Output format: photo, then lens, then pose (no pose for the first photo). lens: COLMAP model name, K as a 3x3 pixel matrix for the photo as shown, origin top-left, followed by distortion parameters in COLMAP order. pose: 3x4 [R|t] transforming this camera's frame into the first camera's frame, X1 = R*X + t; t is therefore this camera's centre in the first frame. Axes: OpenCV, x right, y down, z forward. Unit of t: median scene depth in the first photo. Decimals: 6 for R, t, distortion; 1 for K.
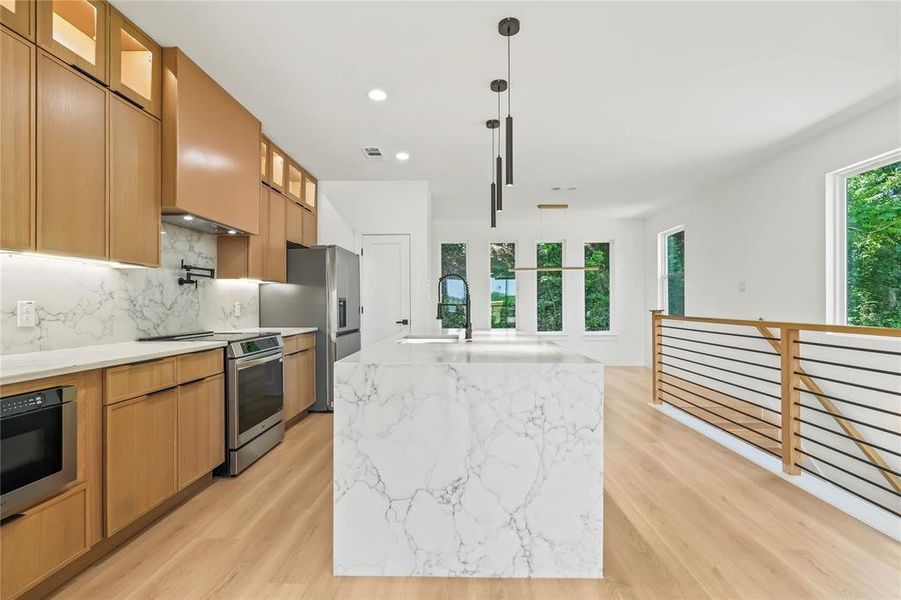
lens RADIAL K [[416.0, 0, 452.6], [0, 416.0, 305.6], [0, 0, 1]] dist [0.000564, -0.000468]
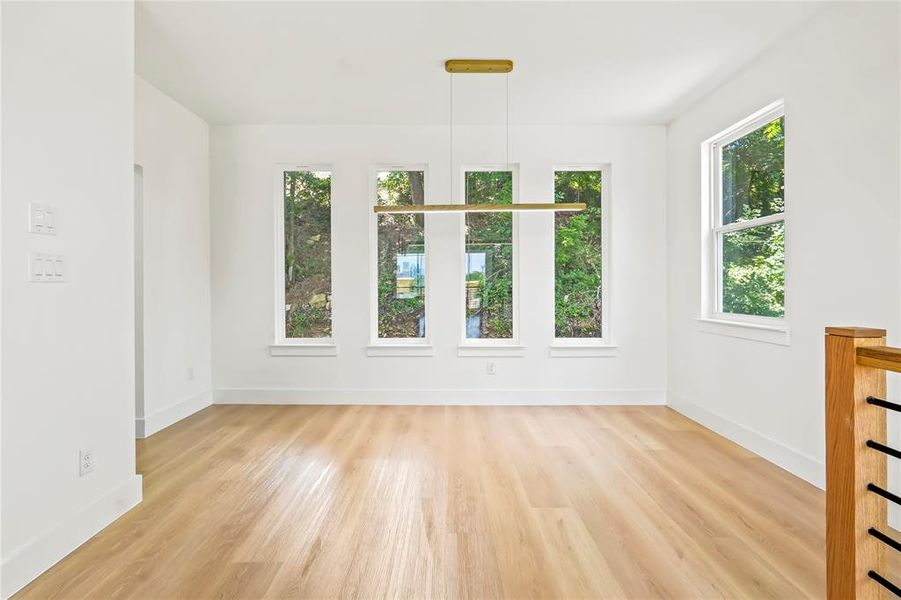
lens RADIAL K [[416.0, 0, 432.7], [0, 416.0, 286.4], [0, 0, 1]] dist [0.000564, -0.000468]
pose [[0.999999, 0.000679, 0.000802, 0.378917], [-0.000679, 1.000000, 0.000317, -0.010793], [-0.000801, -0.000318, 1.000000, 1.098085]]
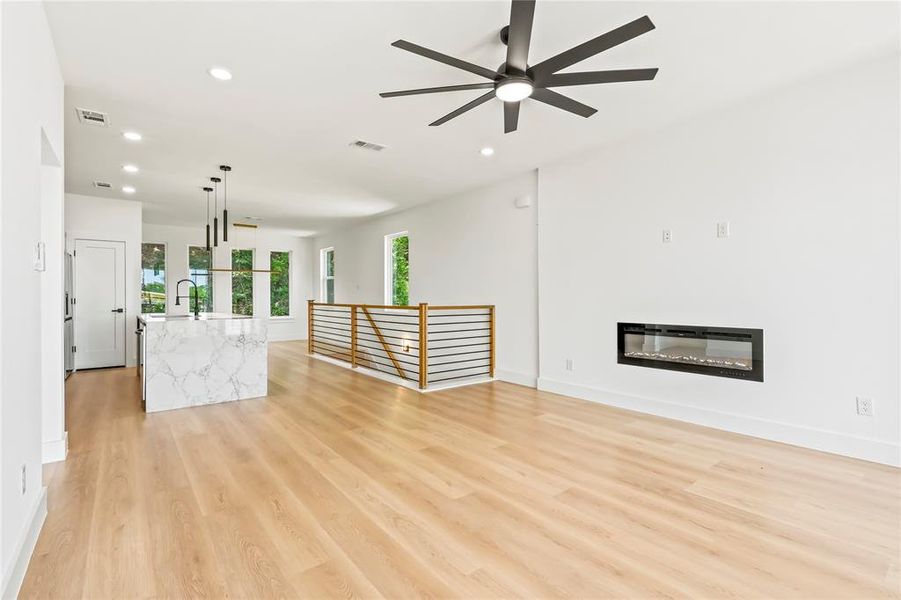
lens RADIAL K [[416.0, 0, 443.6], [0, 416.0, 296.0], [0, 0, 1]] dist [0.000564, -0.000468]
pose [[0.773916, 0.000294, 0.633288, -0.241089], [0.002802, 0.999989, -0.003888, 0.004585], [-0.633282, 0.004783, 0.773907, -0.943163]]
